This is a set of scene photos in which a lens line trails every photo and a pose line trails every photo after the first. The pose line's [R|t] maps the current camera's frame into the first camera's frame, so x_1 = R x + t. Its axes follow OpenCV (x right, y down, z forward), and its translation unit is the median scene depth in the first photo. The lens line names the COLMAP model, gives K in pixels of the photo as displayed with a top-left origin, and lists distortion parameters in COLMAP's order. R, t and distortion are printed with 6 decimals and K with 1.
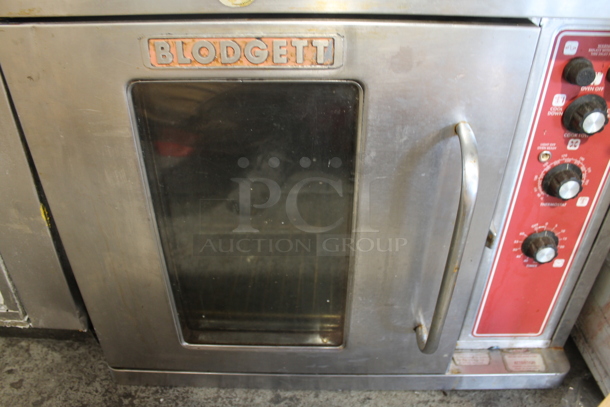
lens RADIAL K [[509.2, 0, 305.7], [0, 509.2, 189.9], [0, 0, 1]] dist [-0.155674, 0.129167]
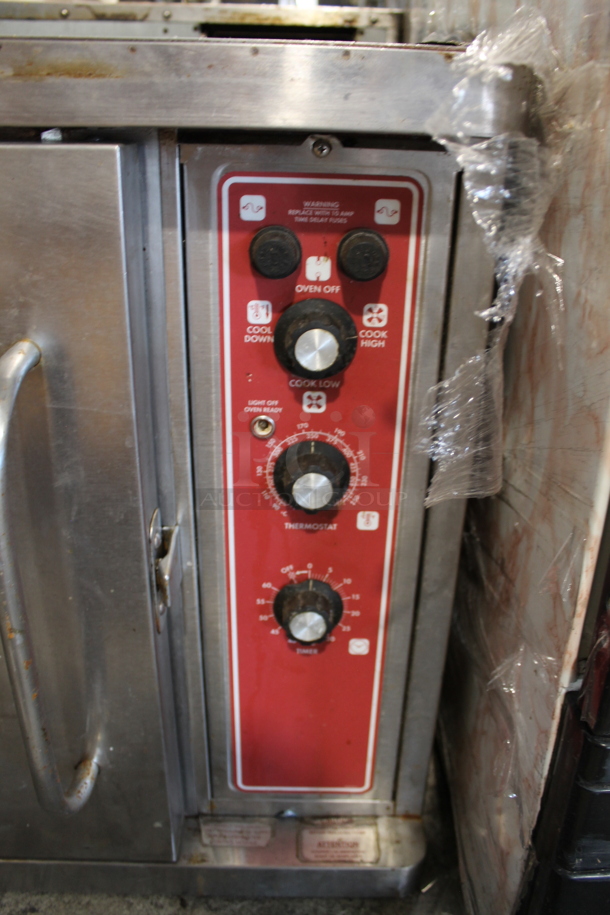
lens RADIAL K [[763.8, 0, 305.0], [0, 763.8, 457.5], [0, 0, 1]] dist [-0.155674, 0.129167]
pose [[0.999516, 0.013001, 0.028248, 0.436510], [-0.008306, 0.987023, -0.160362, 0.080644], [-0.029966, 0.160050, 0.986654, 0.179050]]
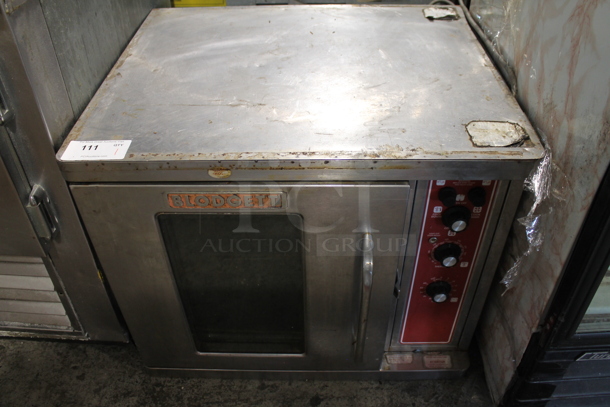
lens RADIAL K [[509.2, 0, 305.7], [0, 509.2, 189.9], [0, 0, 1]] dist [-0.155674, 0.129167]
pose [[0.999820, -0.012788, -0.013982, 0.107393], [0.014014, 0.995711, 0.091454, -0.312683], [0.012752, -0.091634, 0.995711, -0.431683]]
